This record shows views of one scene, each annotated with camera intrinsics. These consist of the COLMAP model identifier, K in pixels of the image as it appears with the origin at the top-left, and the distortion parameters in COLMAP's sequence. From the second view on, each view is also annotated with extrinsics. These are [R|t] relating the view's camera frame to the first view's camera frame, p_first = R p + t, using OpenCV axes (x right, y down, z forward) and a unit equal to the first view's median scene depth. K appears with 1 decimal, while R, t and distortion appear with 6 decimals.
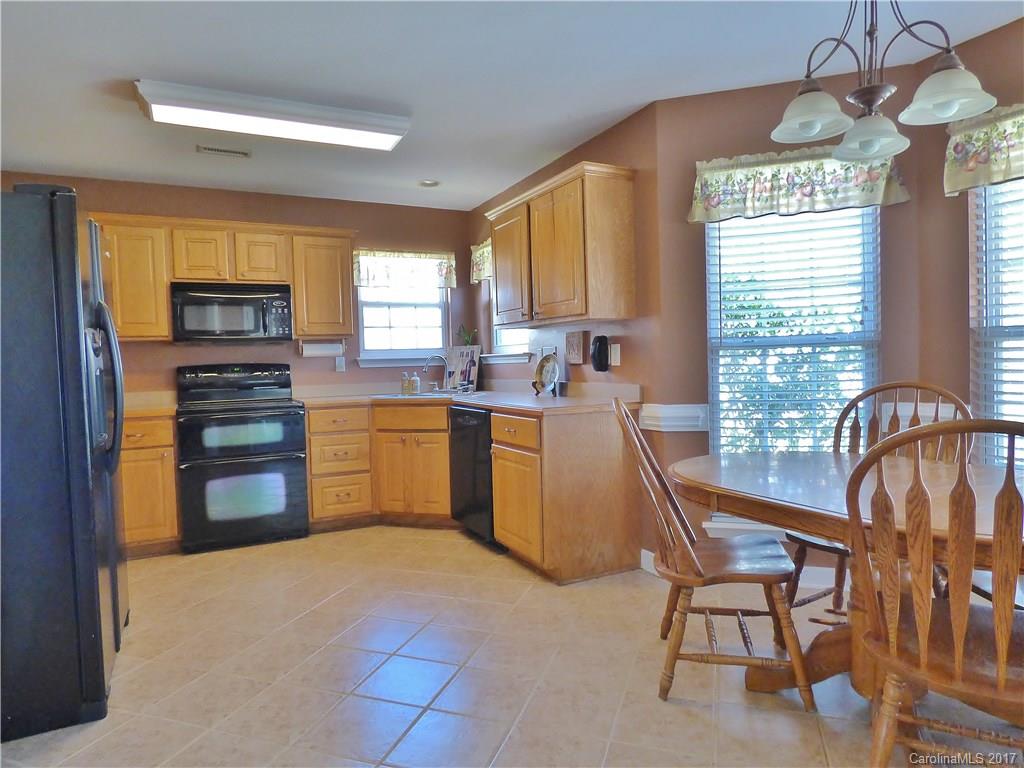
lens RADIAL K [[624.3, 0, 513.3], [0, 624.3, 384.0], [0, 0, 1]] dist [-0.016859, 0.004976]
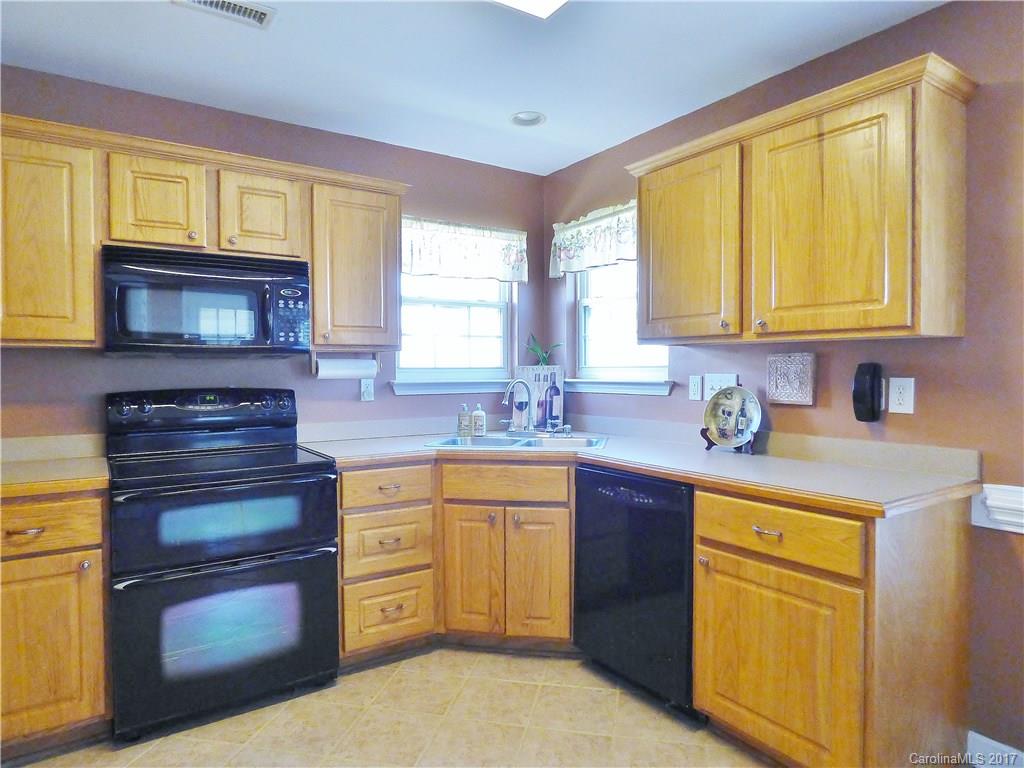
lens RADIAL K [[624.3, 0, 515.5], [0, 624.3, 380.2], [0, 0, 1]] dist [-0.016859, 0.004976]
pose [[0.991971, 0.021690, 0.124595, -0.232134], [-0.018943, 0.999551, -0.023195, -0.033350], [-0.125042, 0.020649, 0.991937, 0.372908]]
